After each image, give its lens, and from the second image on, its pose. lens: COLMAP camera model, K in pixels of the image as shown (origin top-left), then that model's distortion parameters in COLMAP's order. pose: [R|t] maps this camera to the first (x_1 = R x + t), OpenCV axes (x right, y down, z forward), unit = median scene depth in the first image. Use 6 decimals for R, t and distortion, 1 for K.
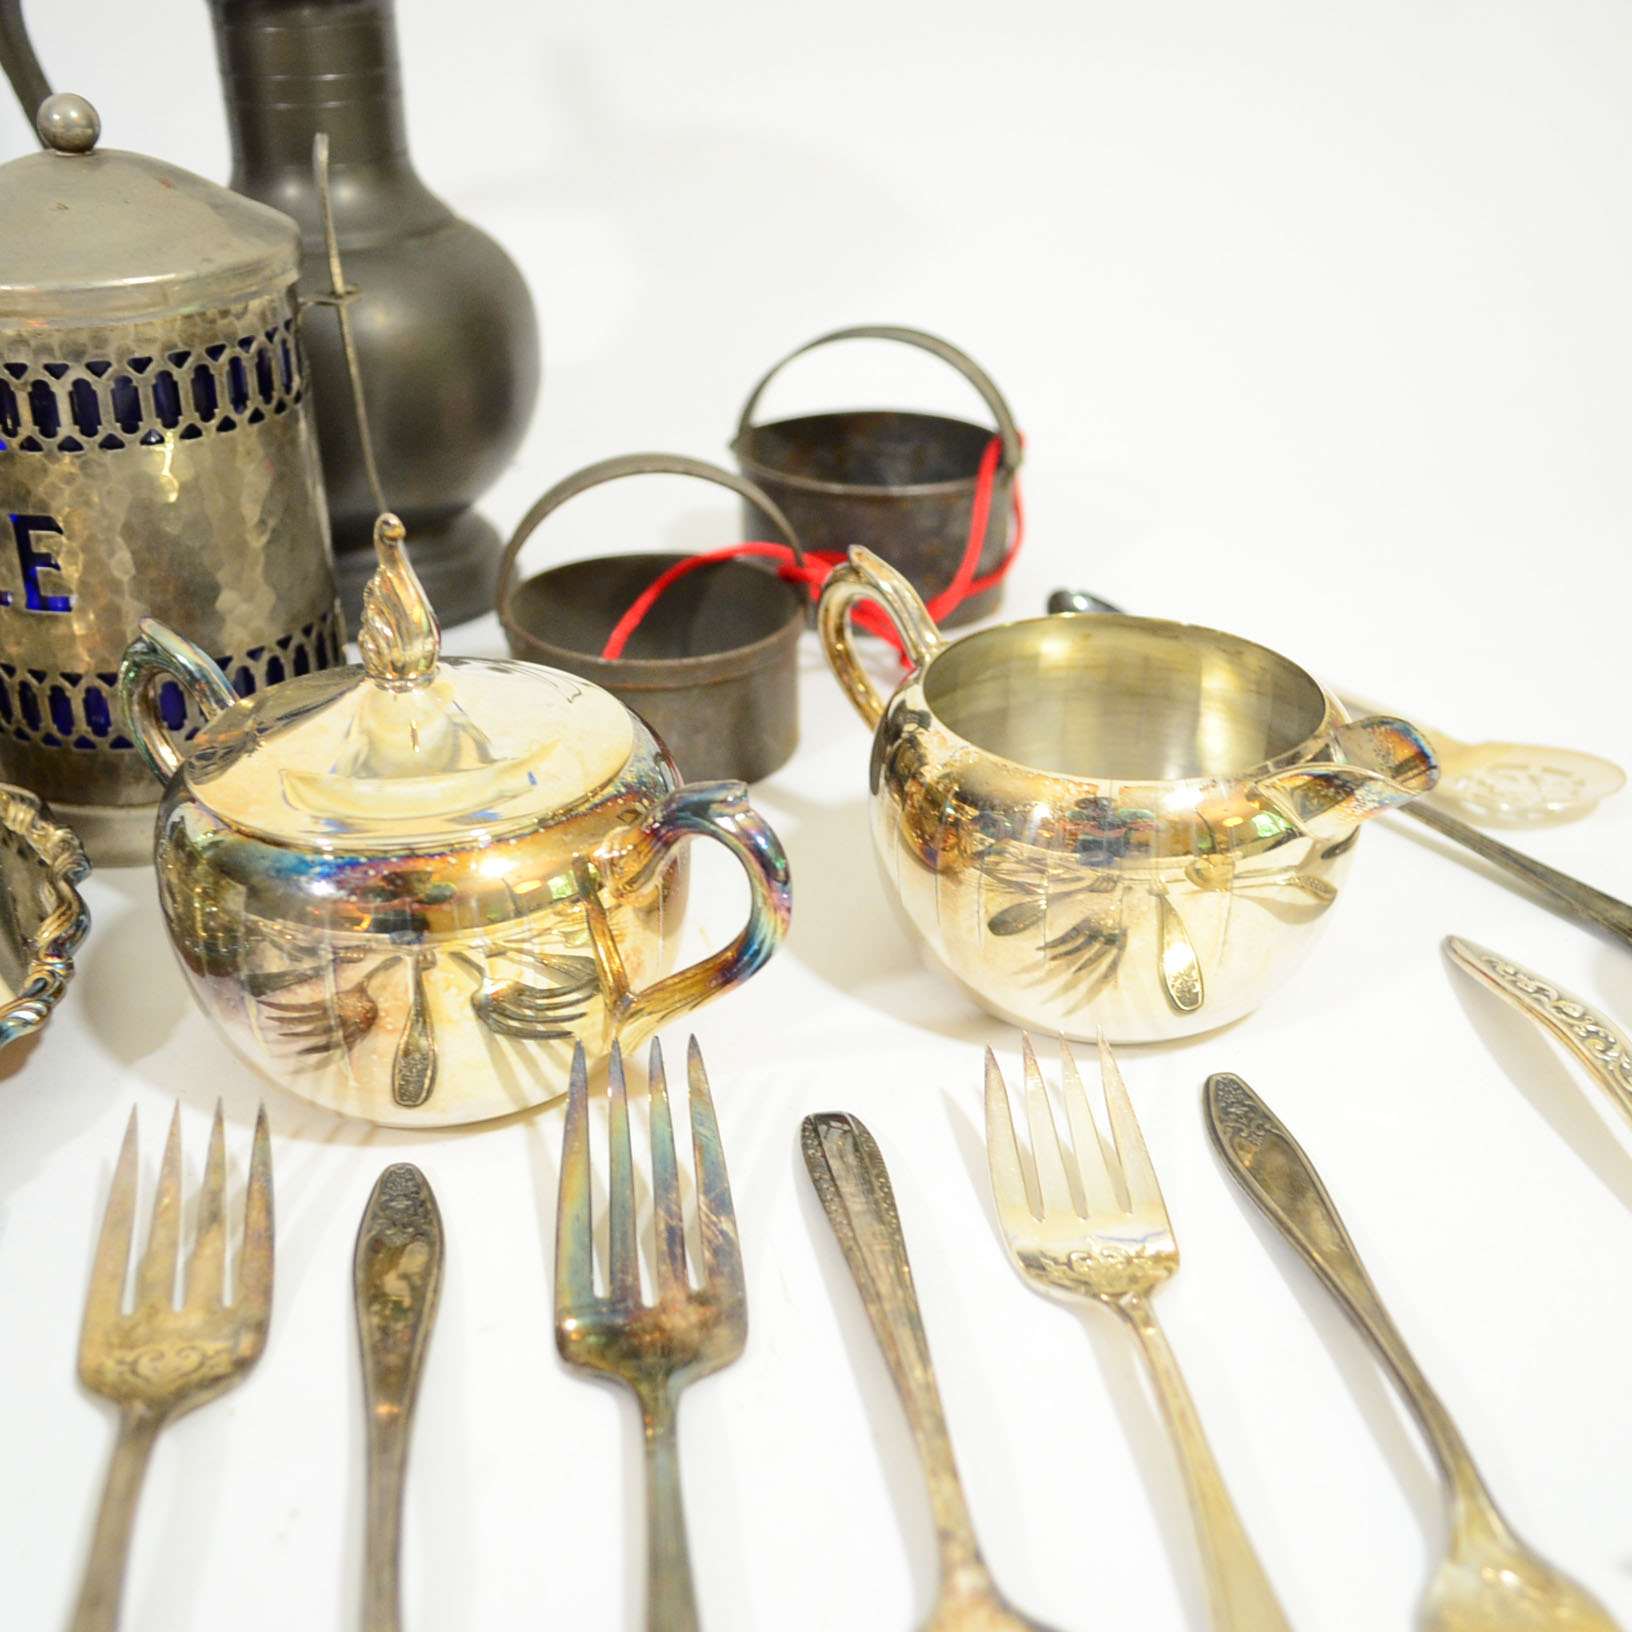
lens RADIAL K [[1923.6, 0, 832.6], [0, 1923.6, 824.4], [0, 0, 1]] dist [-0.012970, 0.016327]
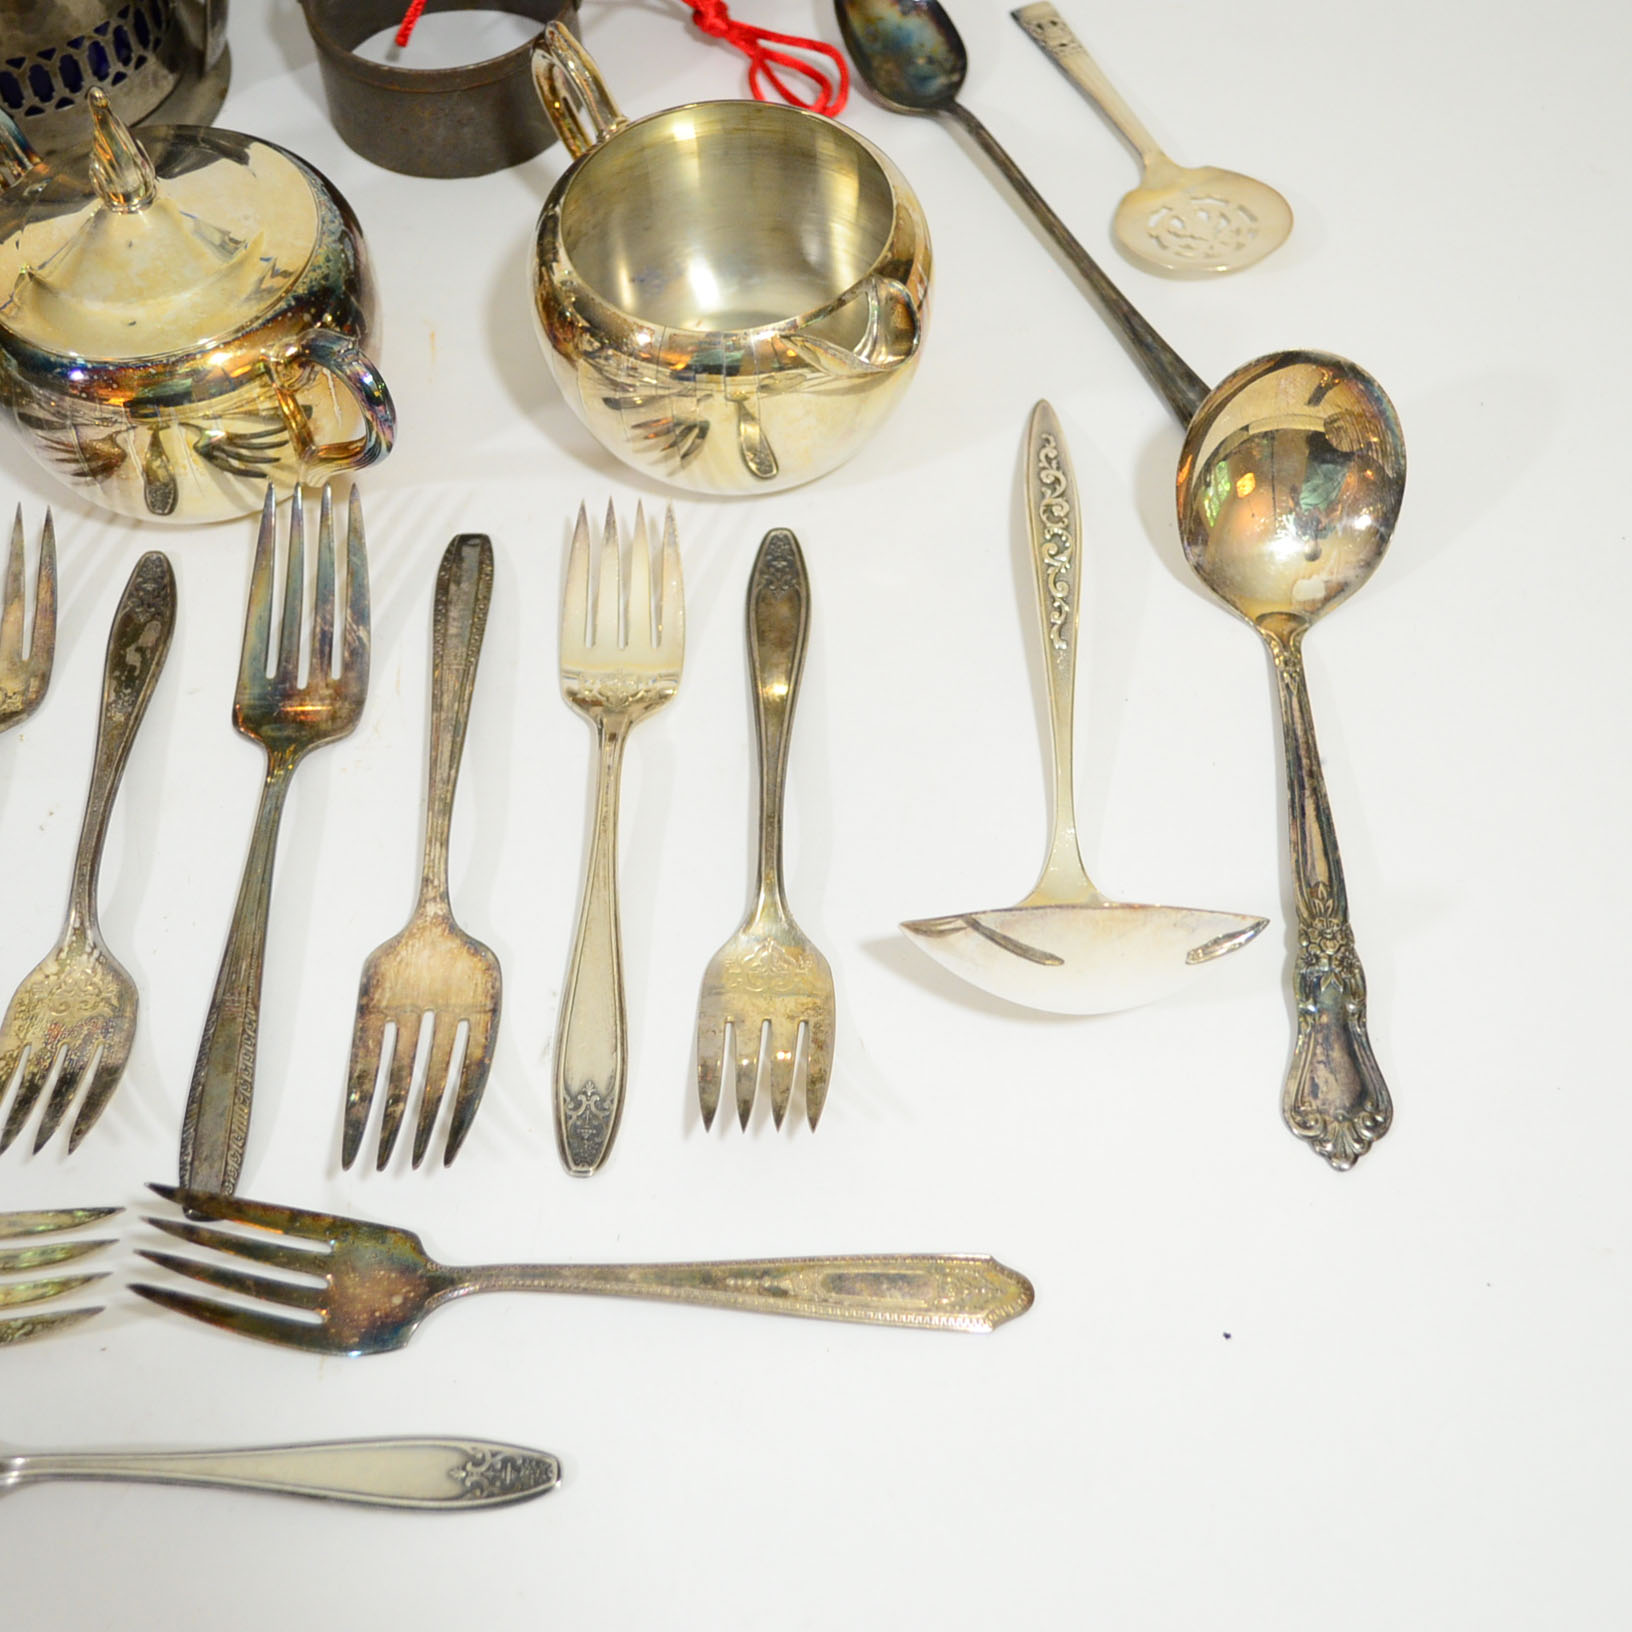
lens RADIAL K [[2391.4, 0, 838.8], [0, 2391.4, 818.9], [0, 0, 1]] dist [-0.016118, -0.017504]
pose [[0.987309, 0.116831, -0.107572, 0.479335], [-0.052739, 0.880115, 0.471821, -0.502052], [0.149799, -0.460160, 0.875107, -0.530261]]
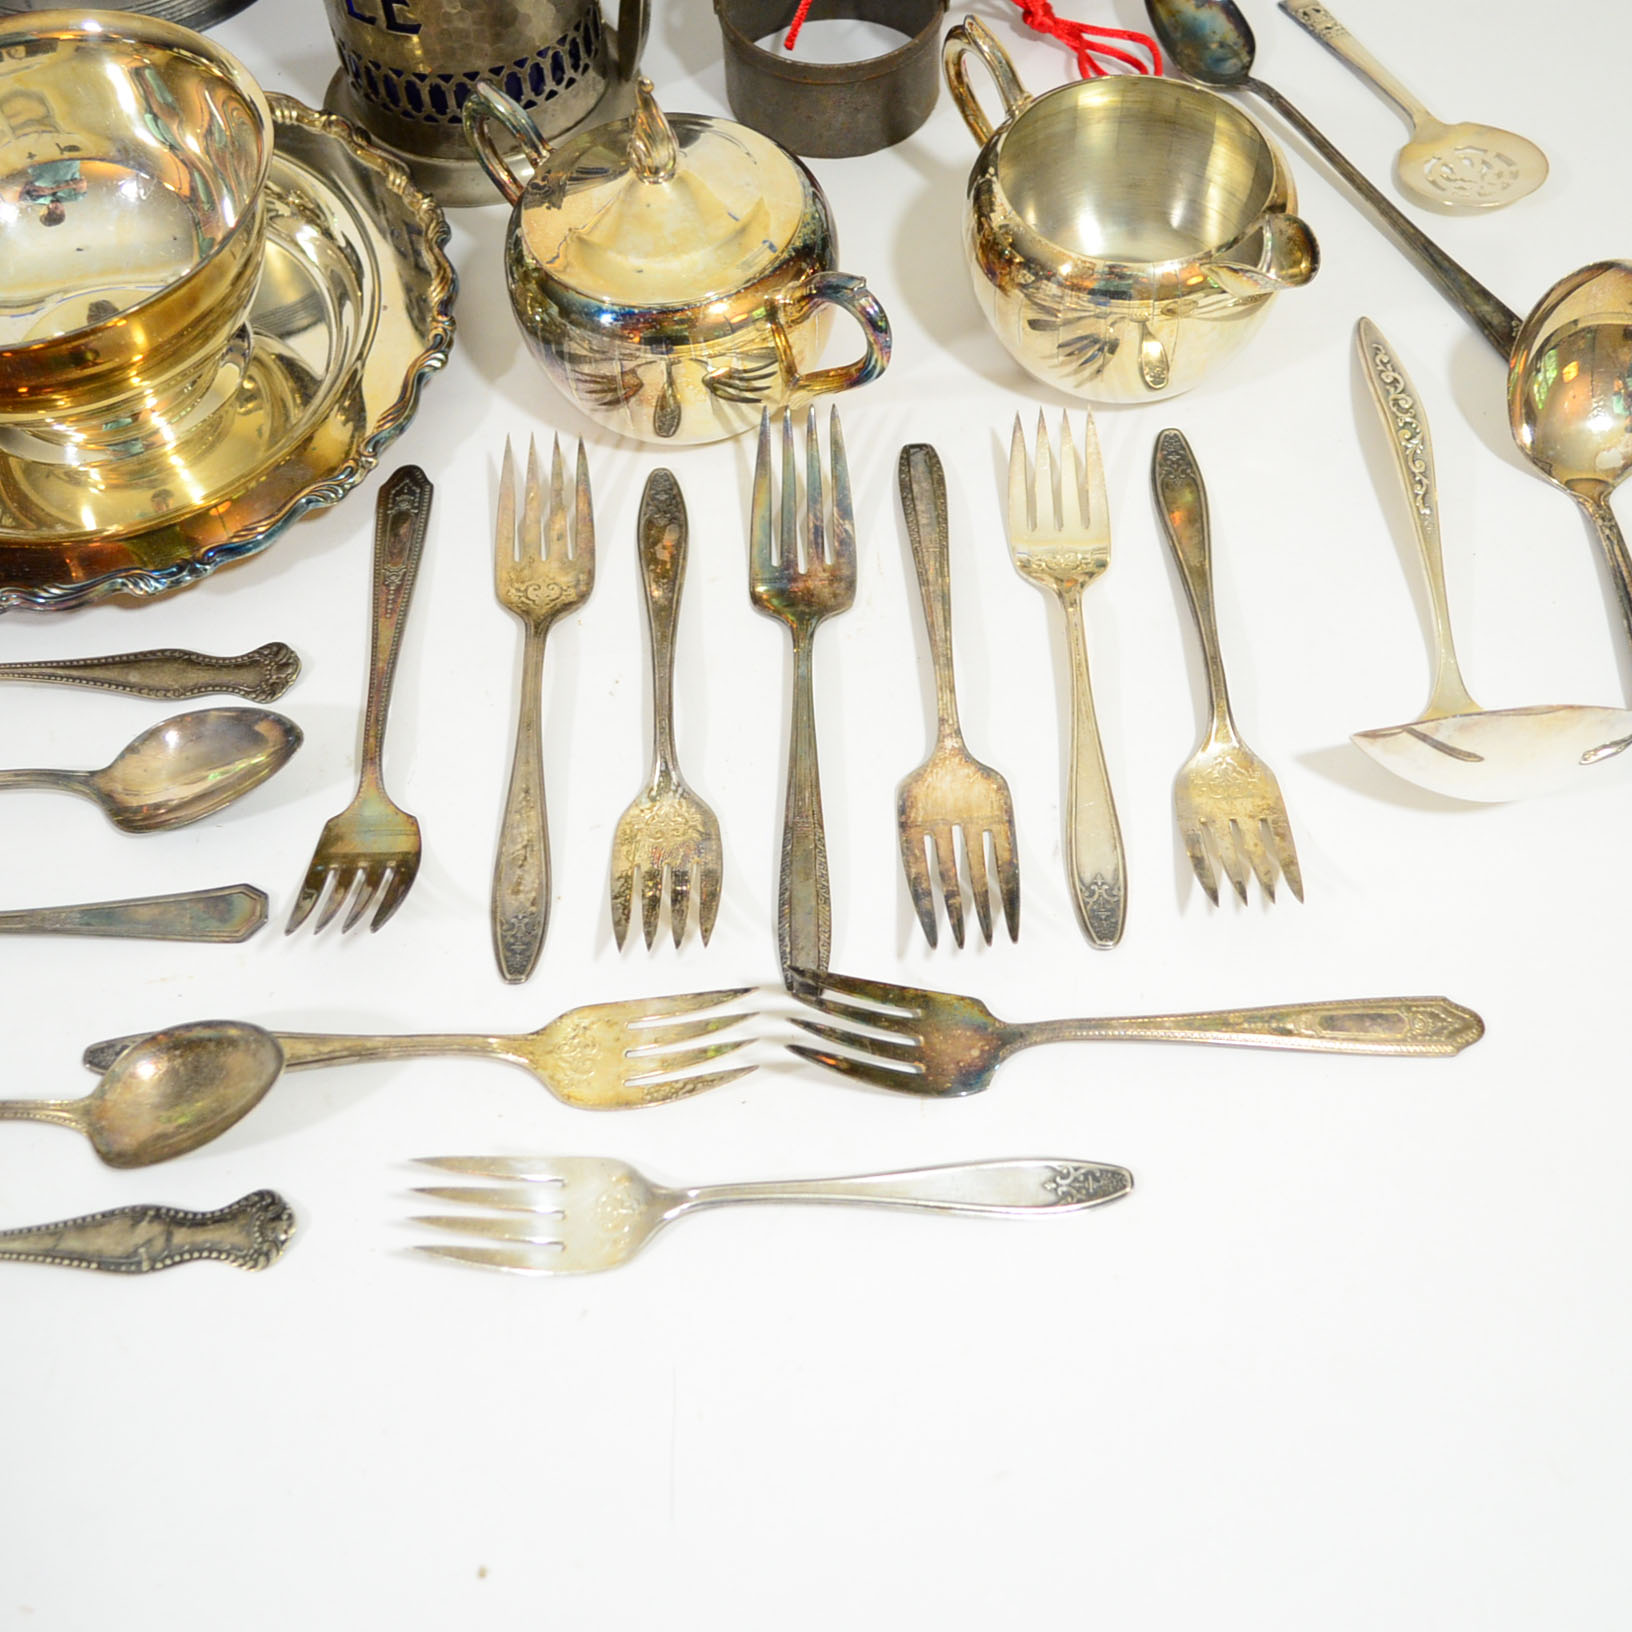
lens RADIAL K [[1923.6, 0, 832.6], [0, 1923.6, 824.4], [0, 0, 1]] dist [-0.012970, 0.016327]
pose [[0.992510, 0.079117, -0.093083, 0.109863], [-0.020087, 0.857274, 0.514468, -0.438499], [0.120501, -0.508745, 0.852443, -0.597126]]
